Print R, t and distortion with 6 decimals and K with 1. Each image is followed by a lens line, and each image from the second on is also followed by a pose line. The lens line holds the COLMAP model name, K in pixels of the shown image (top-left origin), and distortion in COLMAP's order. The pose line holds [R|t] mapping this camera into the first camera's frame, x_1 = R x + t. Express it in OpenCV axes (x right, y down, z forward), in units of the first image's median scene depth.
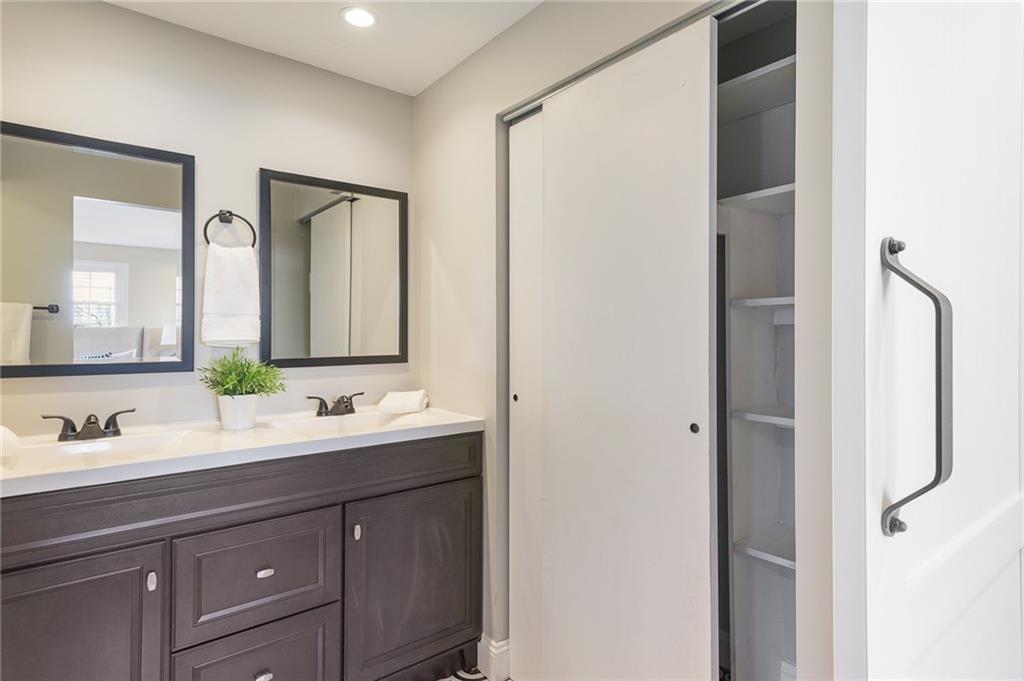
lens RADIAL K [[544.8, 0, 511.2], [0, 544.8, 333.8], [0, 0, 1]] dist [0.011814, -0.002543]
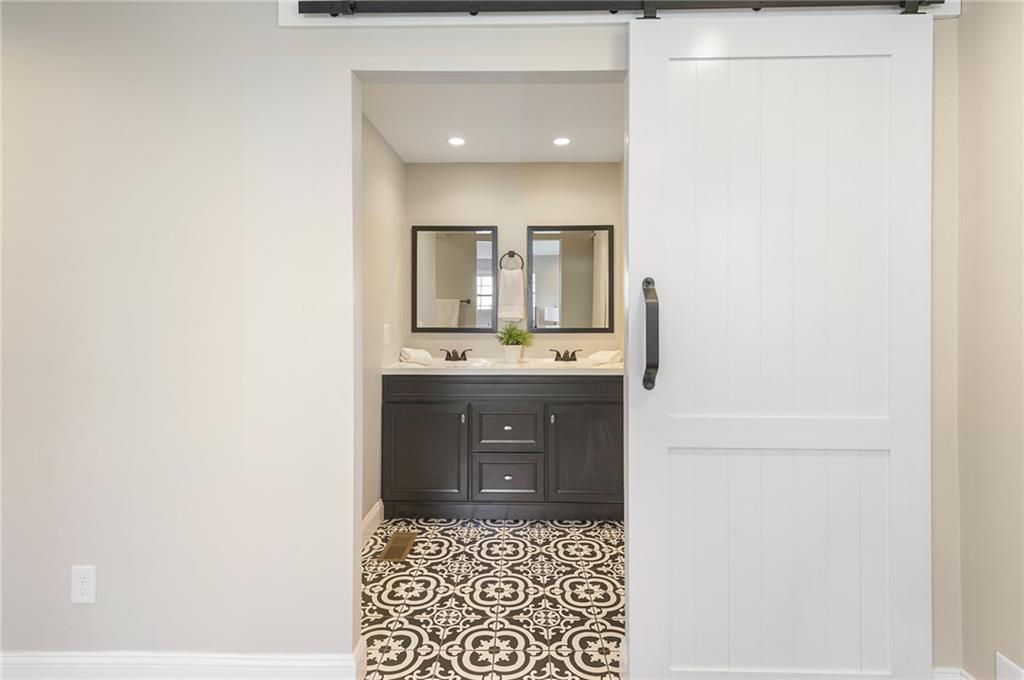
lens RADIAL K [[528.5, 0, 516.8], [0, 528.5, 329.1], [0, 0, 1]] dist [-0.000583, 0.000004]
pose [[0.753059, 0.017135, -0.657730, 0.758097], [-0.000835, 0.999685, 0.025088, 0.004967], [0.657953, -0.018344, 0.752836, -0.419520]]
